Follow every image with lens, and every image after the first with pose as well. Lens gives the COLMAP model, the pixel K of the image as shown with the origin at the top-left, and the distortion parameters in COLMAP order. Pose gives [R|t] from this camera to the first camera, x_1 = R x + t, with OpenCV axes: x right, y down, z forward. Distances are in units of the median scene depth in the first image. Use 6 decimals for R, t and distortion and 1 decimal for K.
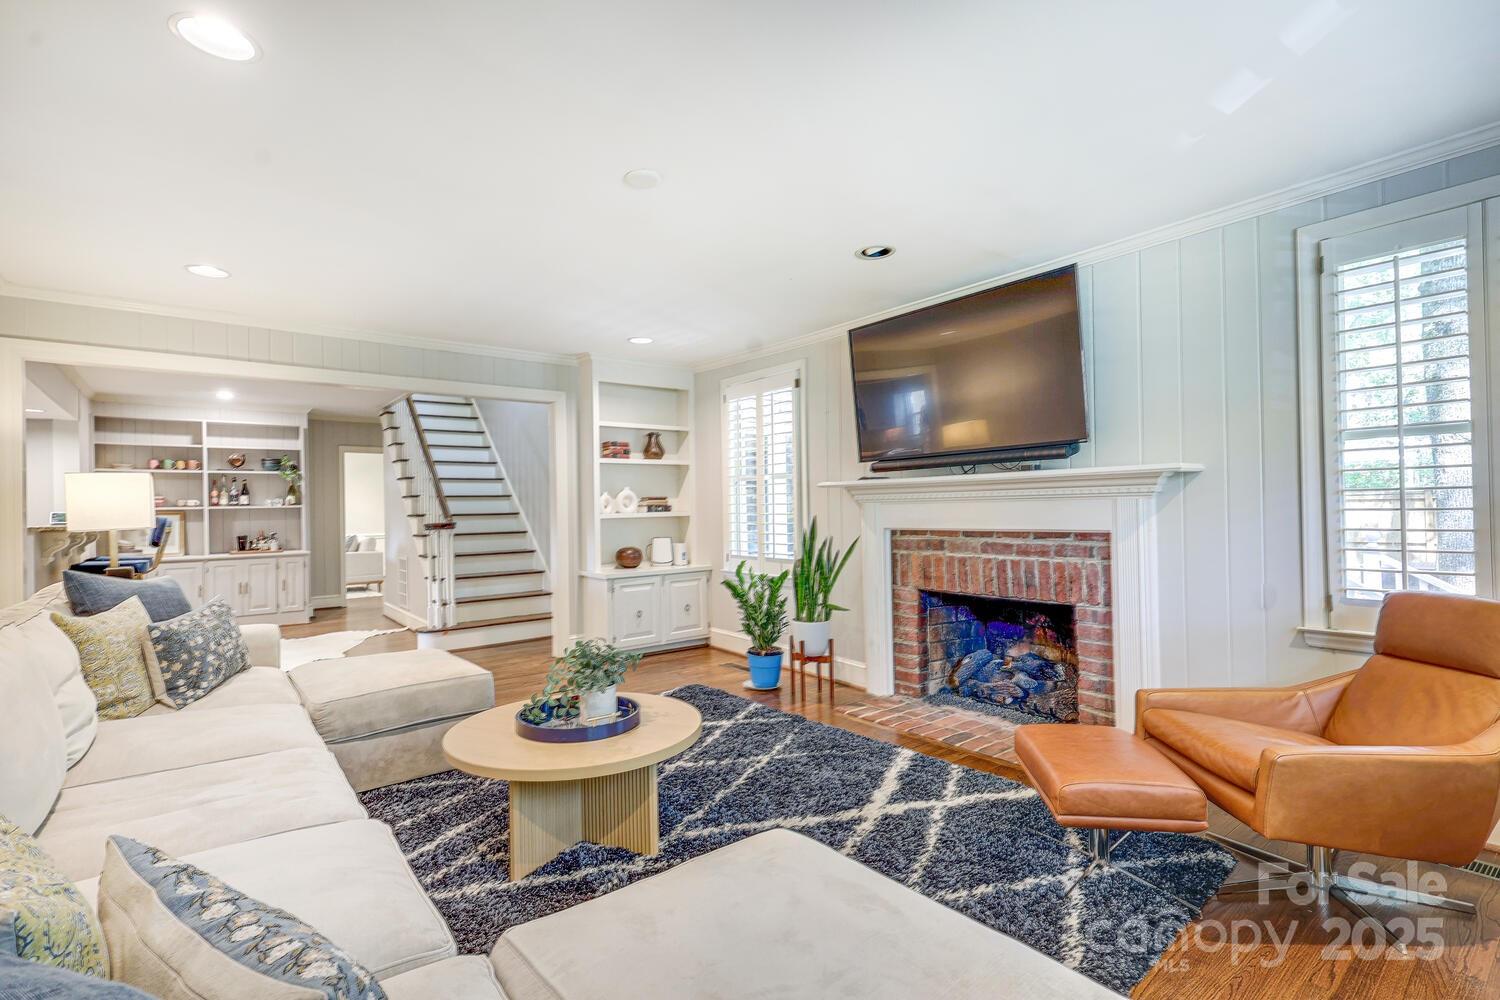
lens RADIAL K [[687.8, 0, 754.6], [0, 687.8, 502.2], [0, 0, 1]] dist [0.000891, 0.000748]
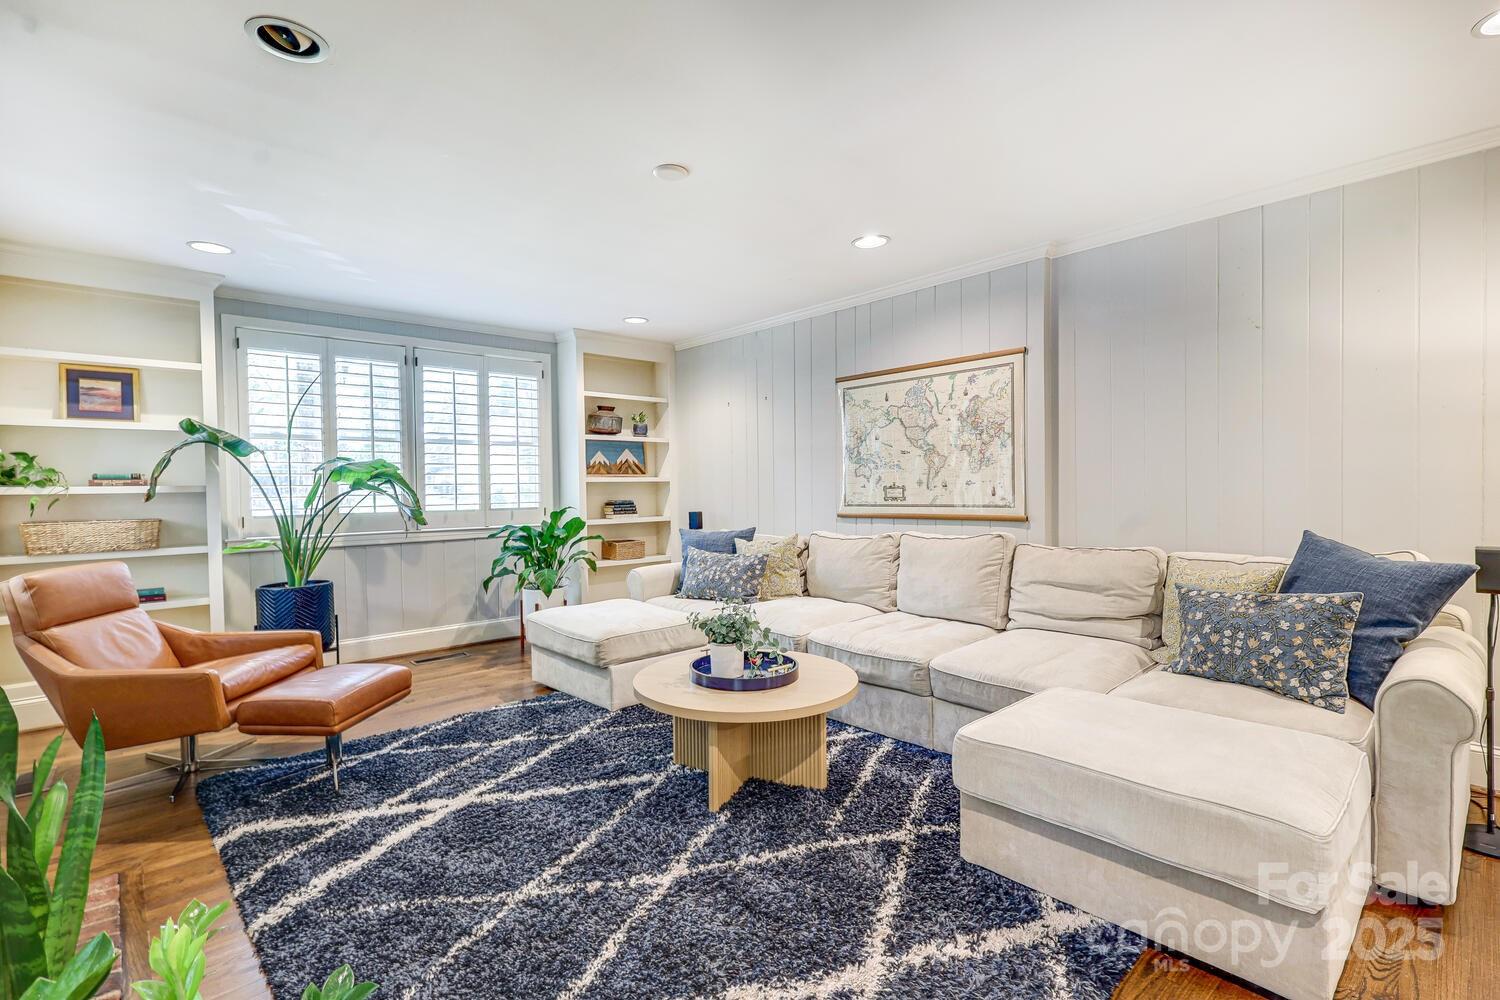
lens RADIAL K [[687.8, 0, 754.6], [0, 687.8, 502.2], [0, 0, 1]] dist [0.000891, 0.000748]
pose [[-0.997854, 0.032549, -0.056822, -0.159346], [0.031612, 0.999350, 0.017302, 0.017214], [0.057349, 0.015469, -0.998234, 1.561225]]
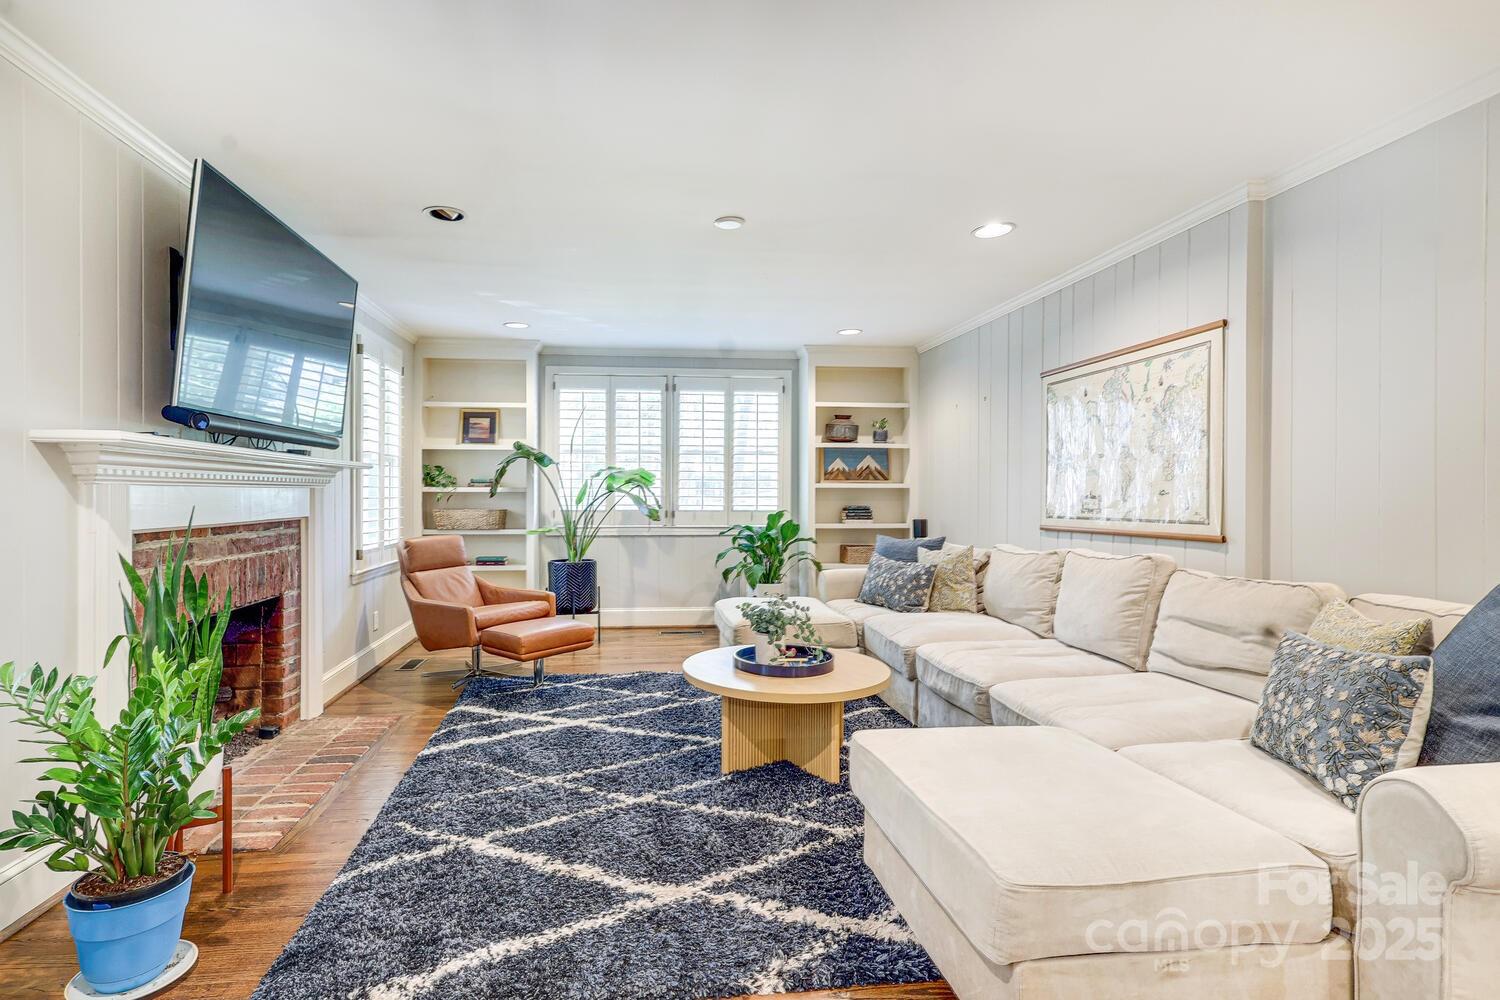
lens RADIAL K [[726.4, 0, 704.3], [0, 726.4, 499.6], [0, 0, 1]] dist [-0.001260, 0.000149]
pose [[-0.841413, 0.012389, 0.540250, -0.621348], [0.008989, 0.999920, -0.008931, 0.029229], [-0.540317, -0.002658, -0.841457, 1.597858]]
